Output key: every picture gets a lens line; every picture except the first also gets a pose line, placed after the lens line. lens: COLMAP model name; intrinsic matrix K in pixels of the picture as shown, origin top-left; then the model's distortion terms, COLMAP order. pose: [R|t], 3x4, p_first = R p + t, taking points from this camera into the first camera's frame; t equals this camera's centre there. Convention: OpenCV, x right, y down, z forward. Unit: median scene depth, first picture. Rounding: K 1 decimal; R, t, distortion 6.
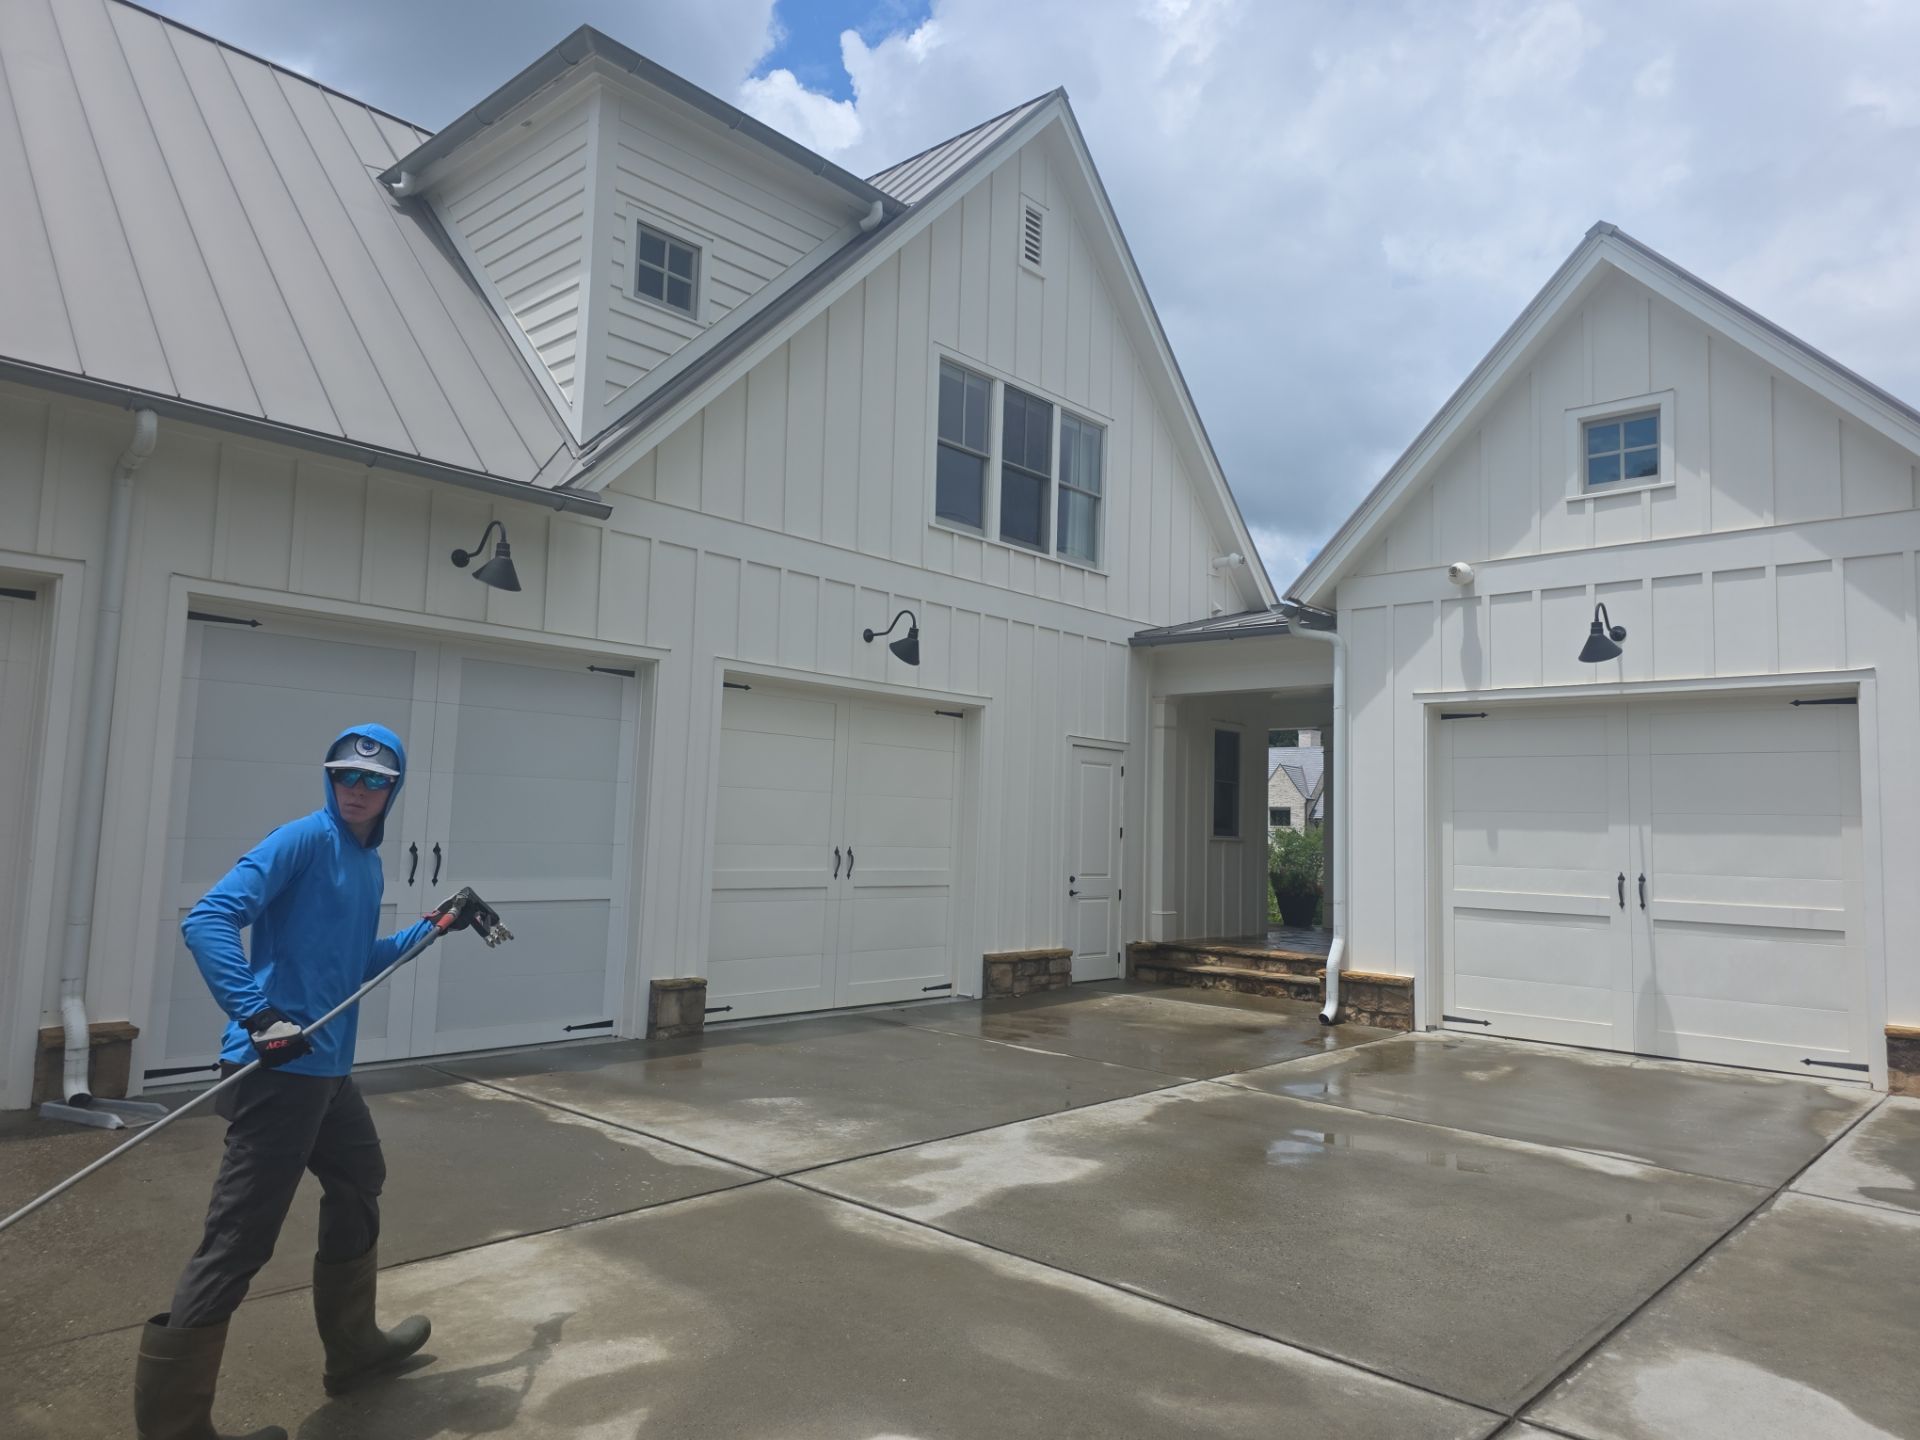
lens RADIAL K [[1274.0, 0, 976.5], [0, 1274.0, 716.3], [0, 0, 1]] dist [0.084482, -0.090493]
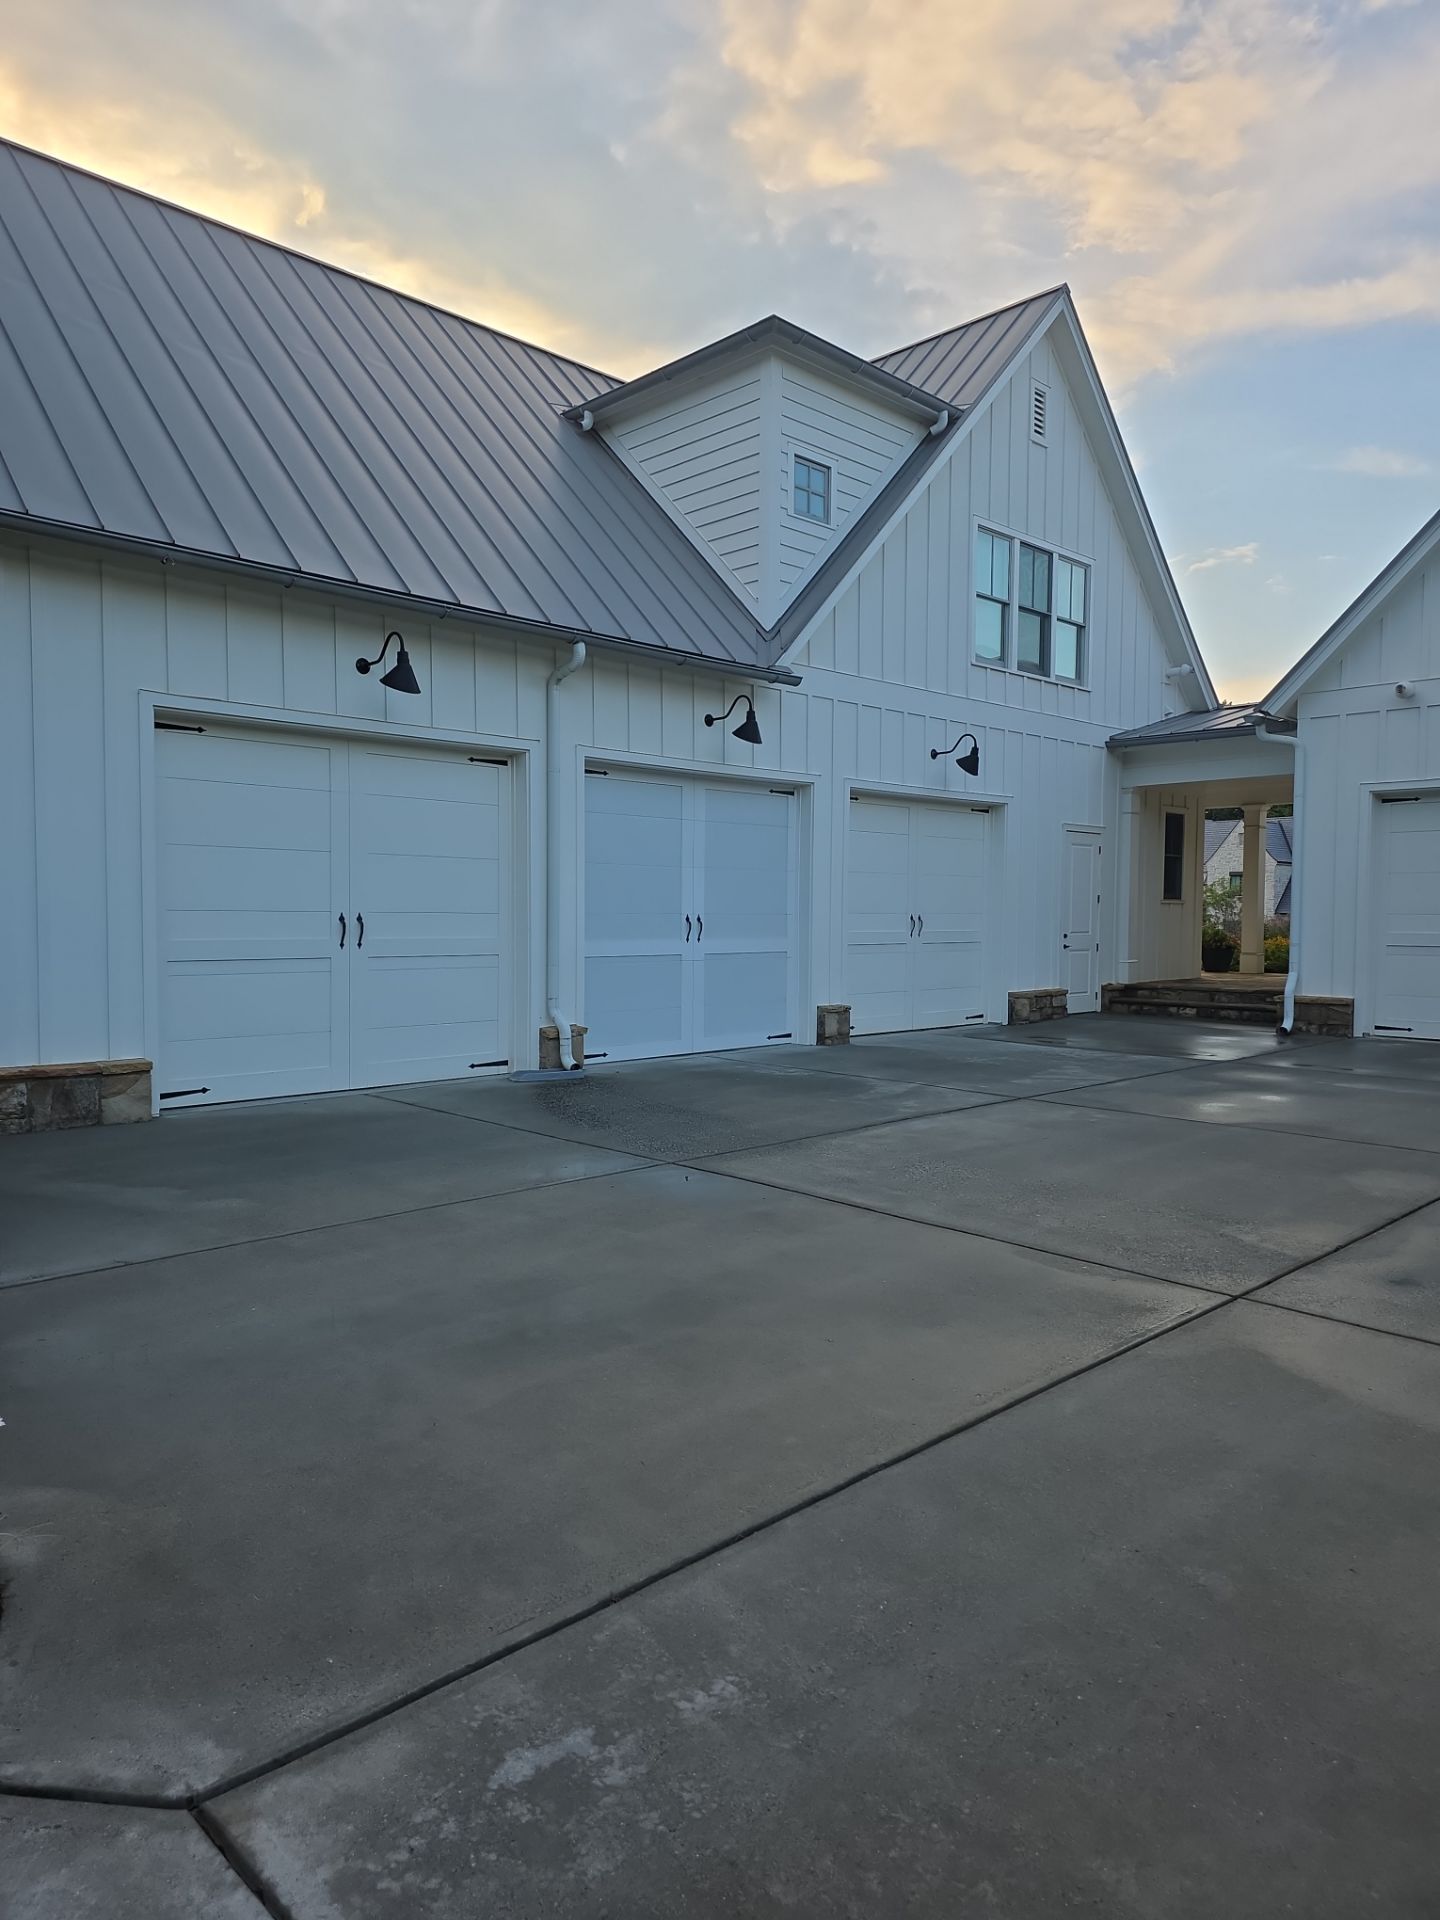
lens RADIAL K [[1274.0, 0, 709.7], [0, 1274.0, 963.4], [0, 0, 1]] dist [0.084482, -0.090493]
pose [[0.997854, -0.021989, -0.061683, -0.222199], [0.029934, 0.990932, 0.130990, -0.026749], [0.058244, -0.132555, 0.989463, -0.330572]]
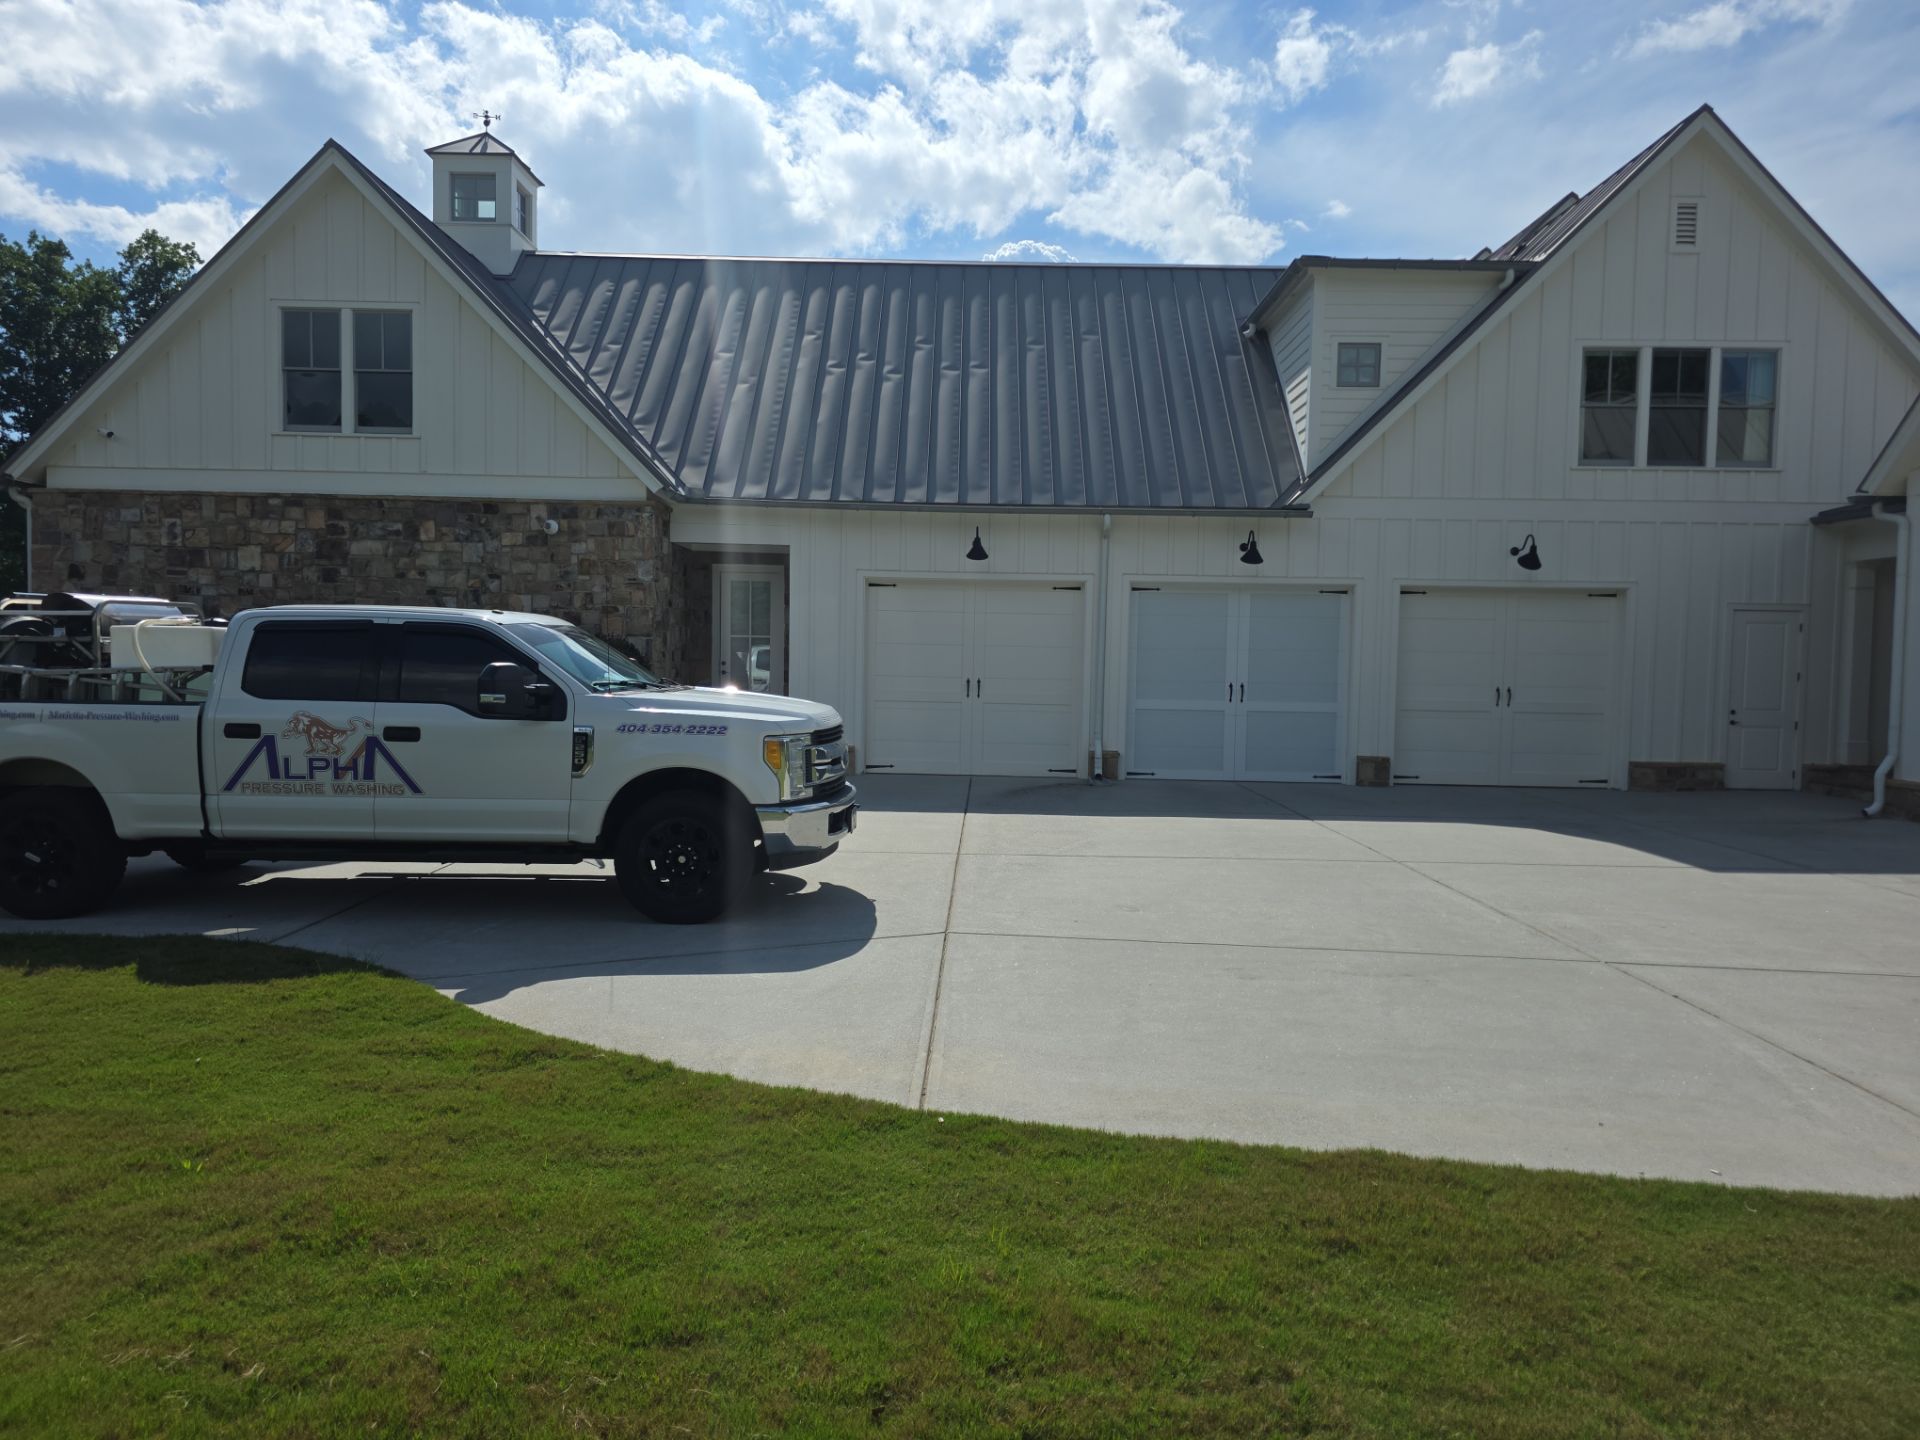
lens RADIAL K [[1249.8, 0, 945.7], [0, 1249.8, 700.7], [0, 0, 1]] dist [0.046599, -0.038734]
pose [[0.657054, 0.009468, -0.753784, 0.572116], [0.072188, 0.994536, 0.075416, -0.044399], [0.750379, -0.103967, 0.652780, -0.502518]]
